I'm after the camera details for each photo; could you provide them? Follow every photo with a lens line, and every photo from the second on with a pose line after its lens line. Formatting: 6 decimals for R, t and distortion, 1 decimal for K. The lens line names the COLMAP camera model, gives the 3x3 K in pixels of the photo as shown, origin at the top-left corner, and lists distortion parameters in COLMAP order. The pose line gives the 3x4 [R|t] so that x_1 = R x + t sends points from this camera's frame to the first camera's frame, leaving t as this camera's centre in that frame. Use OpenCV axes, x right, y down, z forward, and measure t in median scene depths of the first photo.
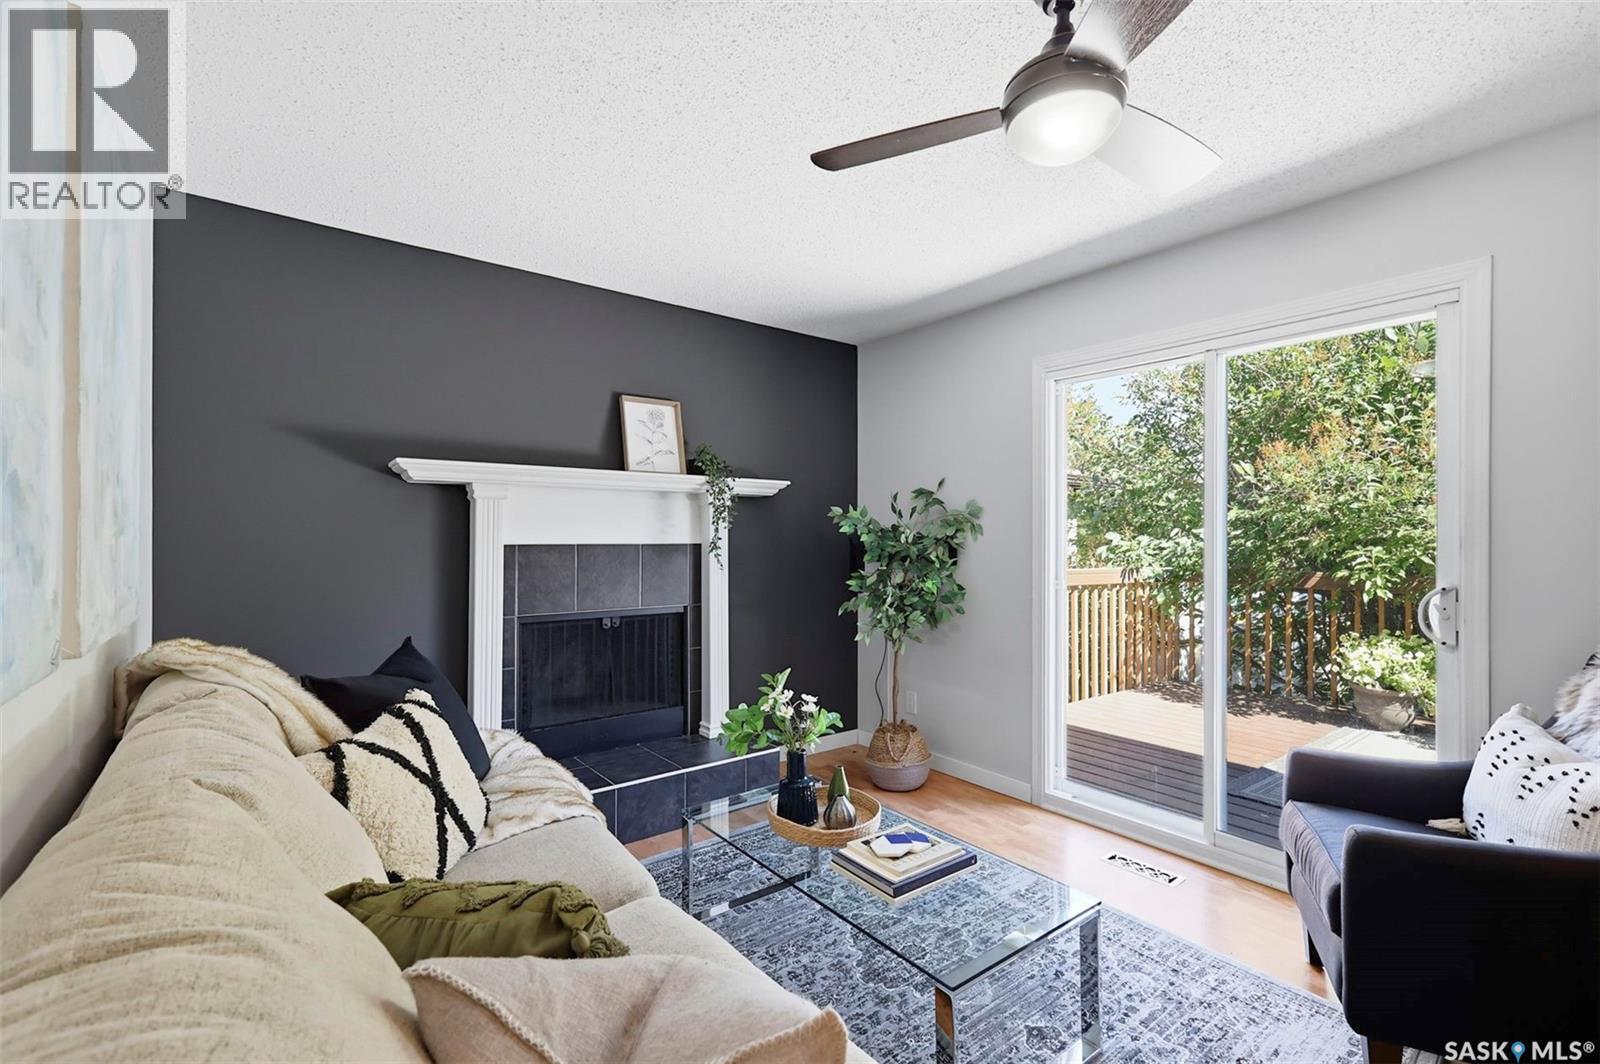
lens RADIAL K [[701.5, 0, 802.9], [0, 701.5, 536.3], [0, 0, 1]] dist [-0.002102, -0.000551]
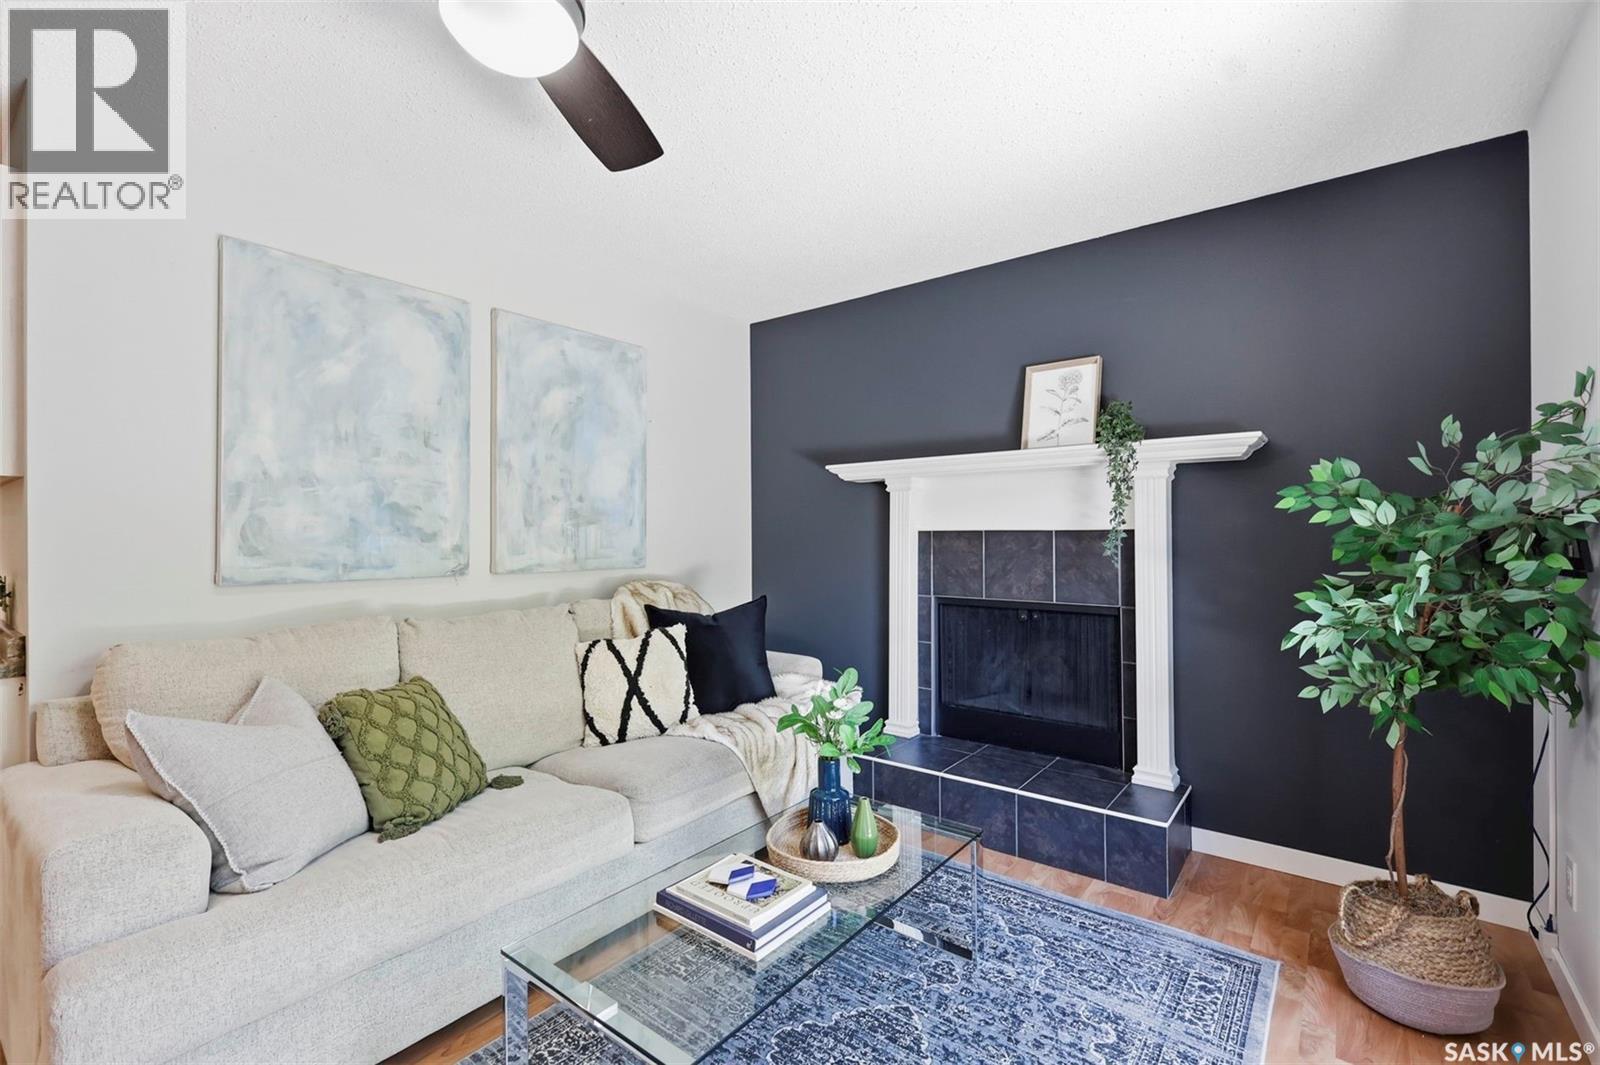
lens RADIAL K [[701.5, 0, 800.4], [0, 701.5, 528.5], [0, 0, 1]] dist [-0.002102, -0.000551]
pose [[0.237125, -0.002018, -0.971477, 0.563957], [0.008822, 0.999961, 0.000076, 0.006415], [0.971439, -0.008588, 0.237134, 0.497849]]
